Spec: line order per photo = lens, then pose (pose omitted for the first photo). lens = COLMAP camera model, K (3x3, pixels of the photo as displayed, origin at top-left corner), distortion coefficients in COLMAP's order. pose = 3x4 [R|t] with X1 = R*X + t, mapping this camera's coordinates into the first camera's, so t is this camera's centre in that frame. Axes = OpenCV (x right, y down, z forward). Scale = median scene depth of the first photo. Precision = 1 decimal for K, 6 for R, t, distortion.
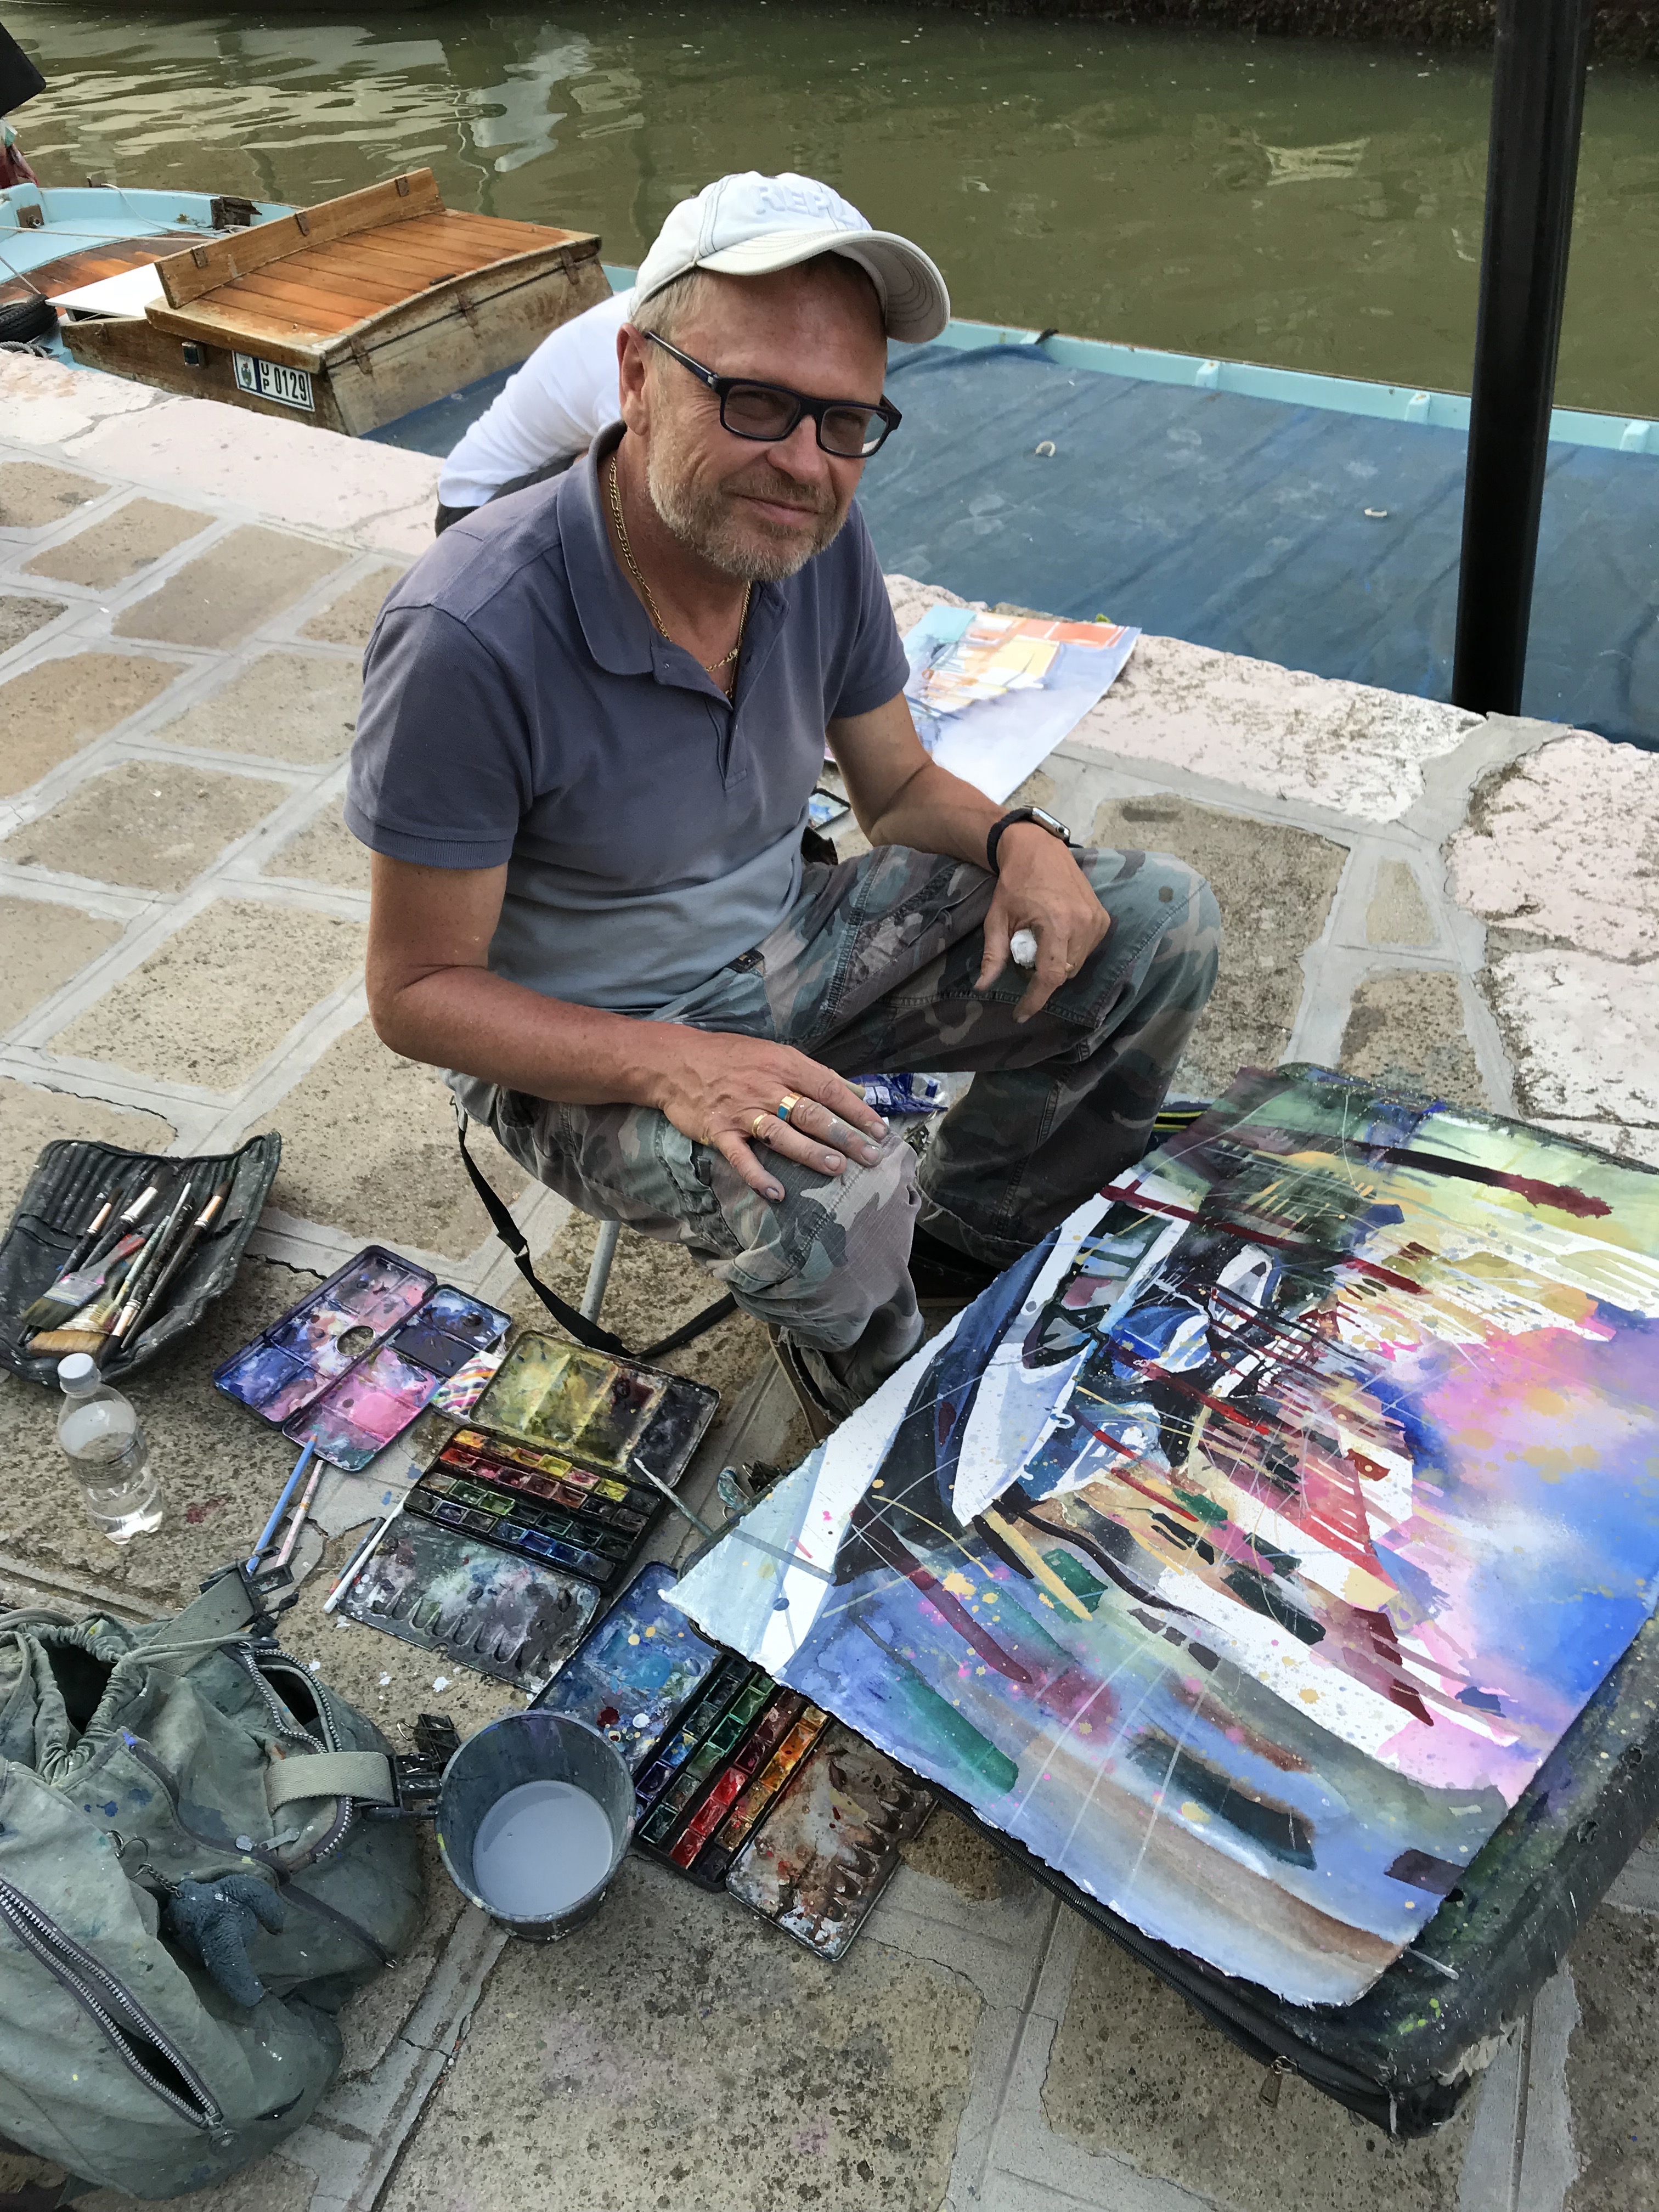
lens RADIAL K [[1825.8, 0, 829.5], [0, 1825.8, 1106.0], [0, 0, 1]] dist [0.008671, 0.016503]
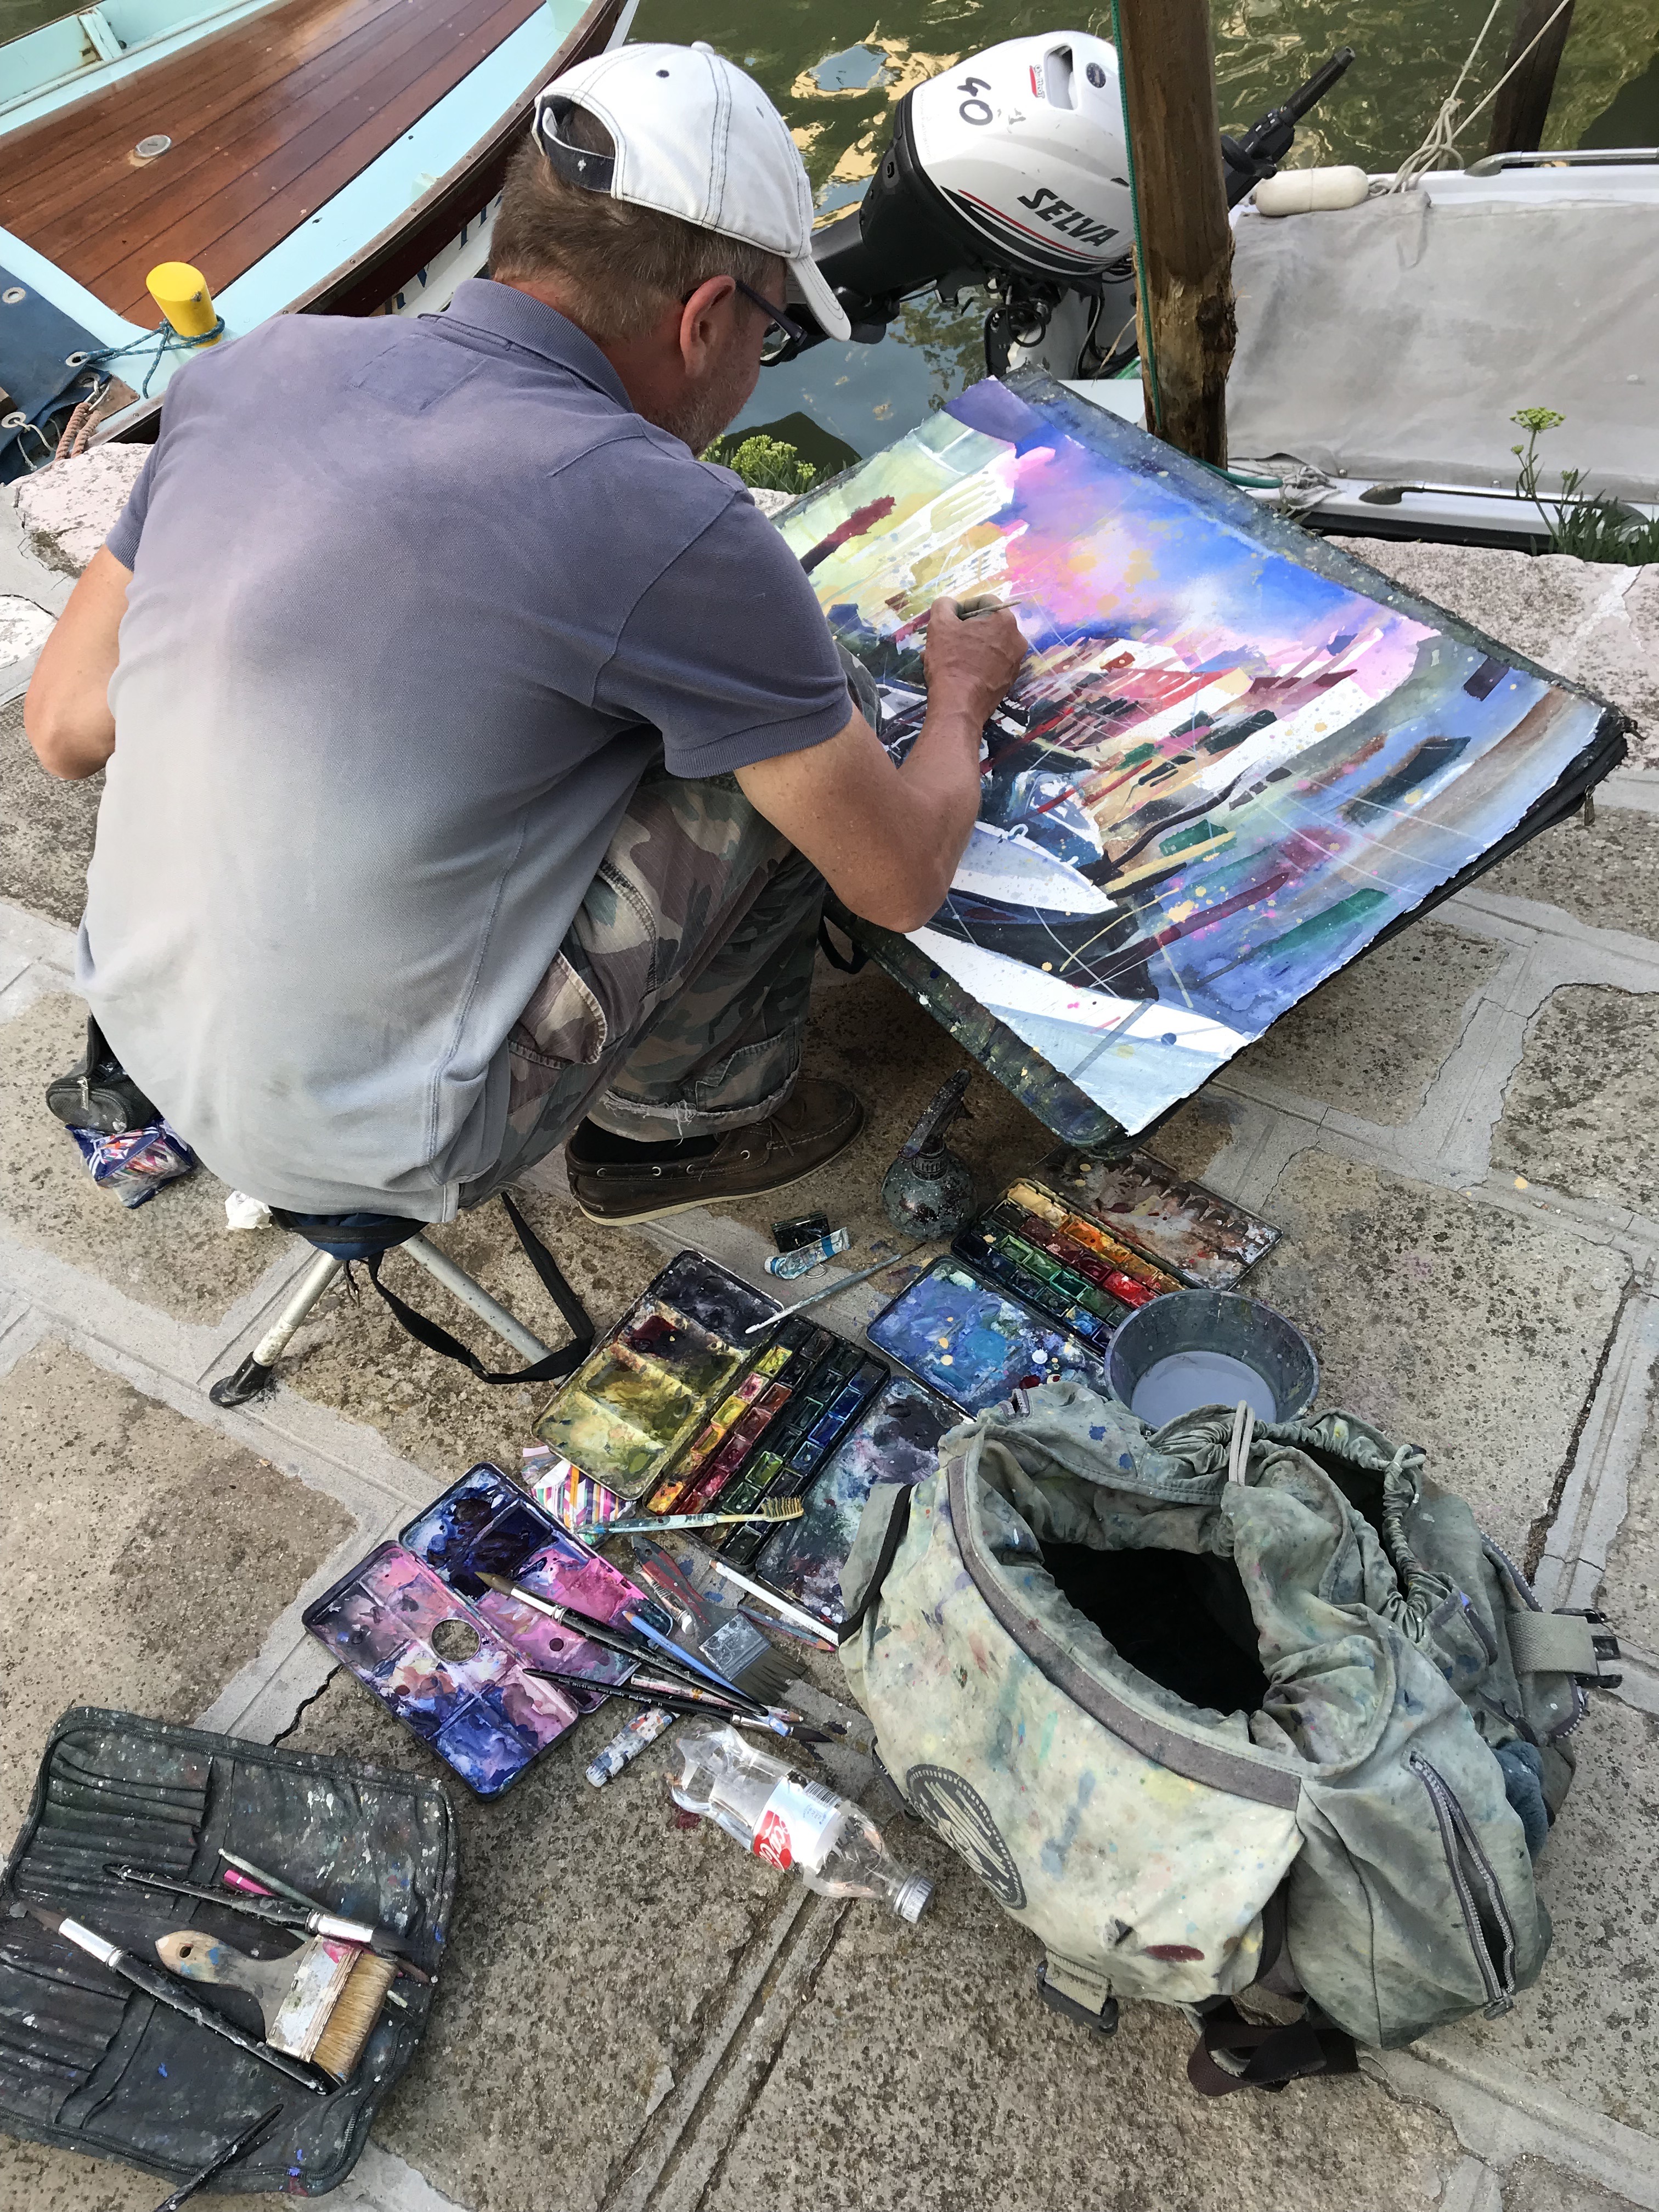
lens RADIAL K [[1793.4, 0, 829.5], [0, 1793.4, 1106.0], [0, 0, 1]] dist [0.137188, -0.370817]
pose [[0.186487, -0.749024, 0.635756, -0.781586], [0.689798, 0.560607, 0.458147, -0.349942], [-0.699573, 0.353105, 0.621220, 0.451839]]
